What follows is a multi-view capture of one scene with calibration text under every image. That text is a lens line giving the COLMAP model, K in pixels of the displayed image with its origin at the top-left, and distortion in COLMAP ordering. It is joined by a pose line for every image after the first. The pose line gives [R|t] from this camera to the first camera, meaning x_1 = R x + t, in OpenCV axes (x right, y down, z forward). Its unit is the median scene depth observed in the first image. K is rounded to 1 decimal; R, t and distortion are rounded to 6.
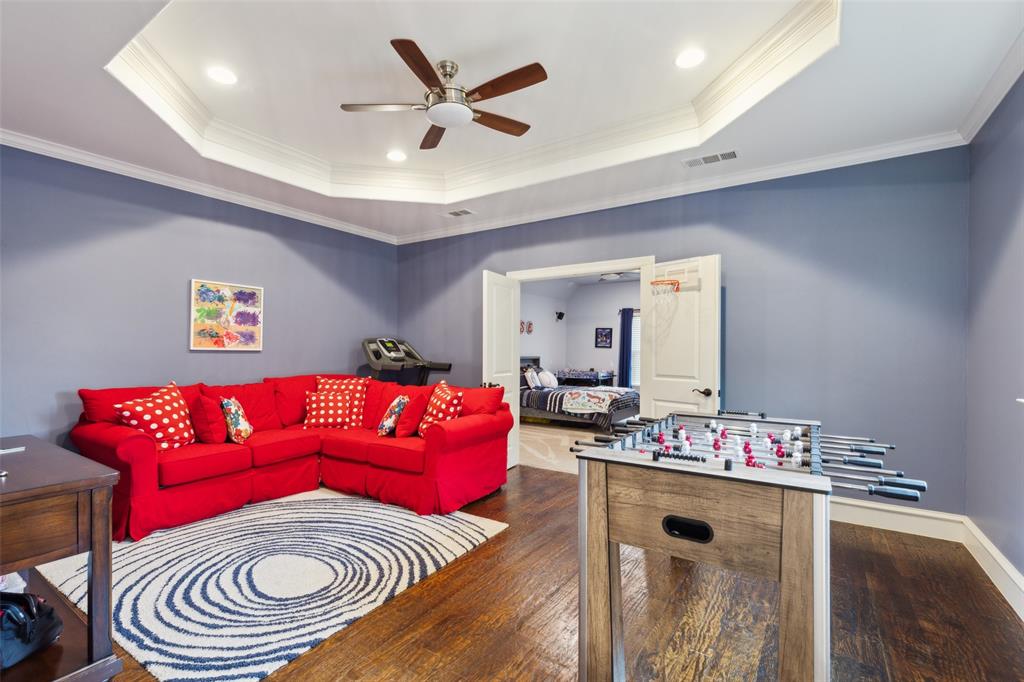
lens RADIAL K [[464.2, 0, 508.8], [0, 464.2, 344.0], [0, 0, 1]] dist [0.003218, 0.000233]
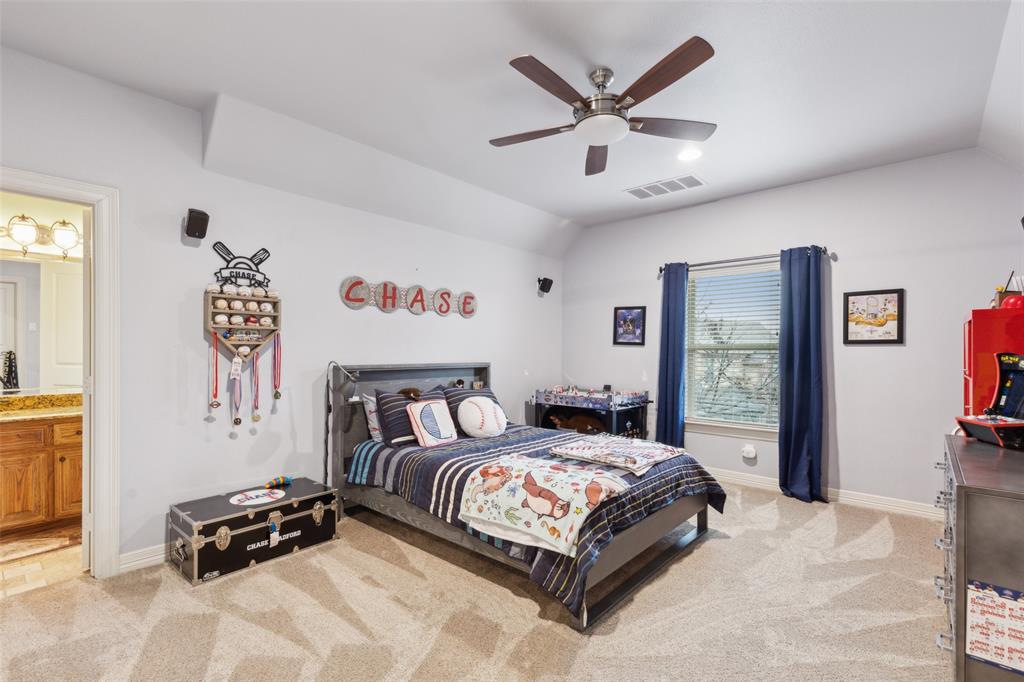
lens RADIAL K [[464.2, 0, 515.5], [0, 464.2, 346.0], [0, 0, 1]] dist [0.003218, 0.000233]
pose [[0.991285, -0.005492, -0.131620, 0.159911], [0.005421, 0.999985, -0.000893, 0.009416], [0.131623, 0.000172, 0.991300, 0.518320]]
